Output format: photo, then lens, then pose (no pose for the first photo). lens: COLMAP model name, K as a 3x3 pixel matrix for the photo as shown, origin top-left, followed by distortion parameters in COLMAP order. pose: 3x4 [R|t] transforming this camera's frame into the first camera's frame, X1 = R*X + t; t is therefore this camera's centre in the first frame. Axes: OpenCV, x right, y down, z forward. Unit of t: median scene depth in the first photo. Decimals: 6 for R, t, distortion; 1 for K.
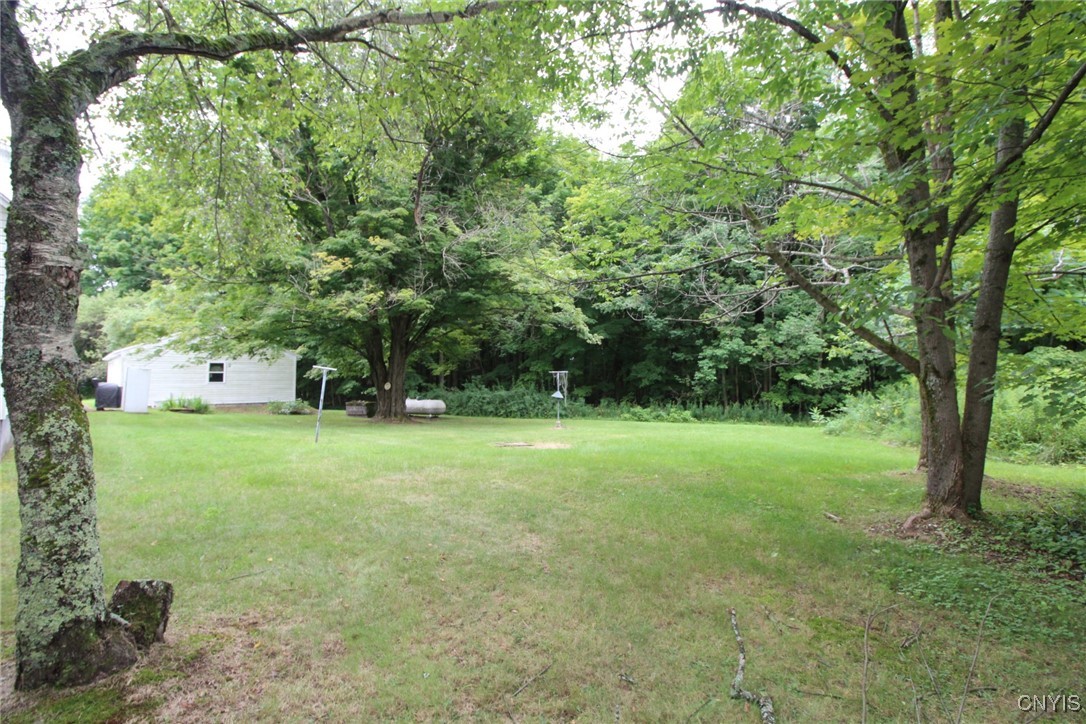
lens RADIAL K [[501.8, 0, 544.6], [0, 501.8, 366.2], [0, 0, 1]] dist [-0.005014, -0.001049]
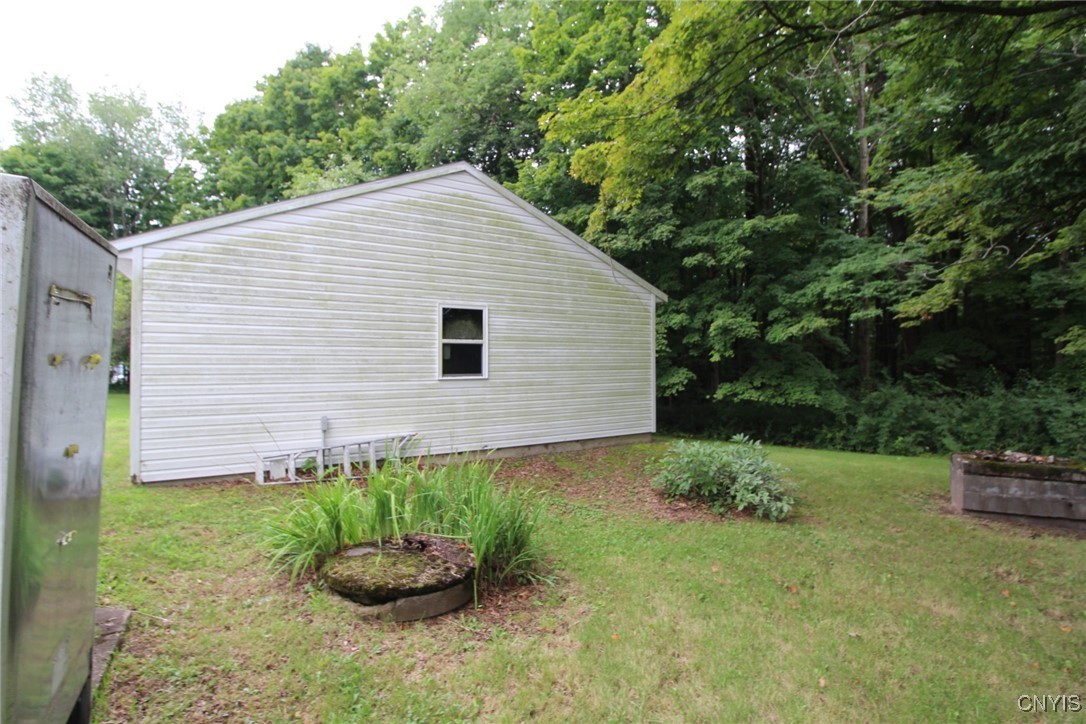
lens RADIAL K [[501.8, 0, 541.7], [0, 501.8, 360.7], [0, 0, 1]] dist [-0.005014, -0.001049]
pose [[0.978484, 0.000521, -0.206320, -0.548572], [0.001813, 0.999937, 0.011120, 0.020125], [0.206313, -0.011255, 0.978421, 0.723655]]
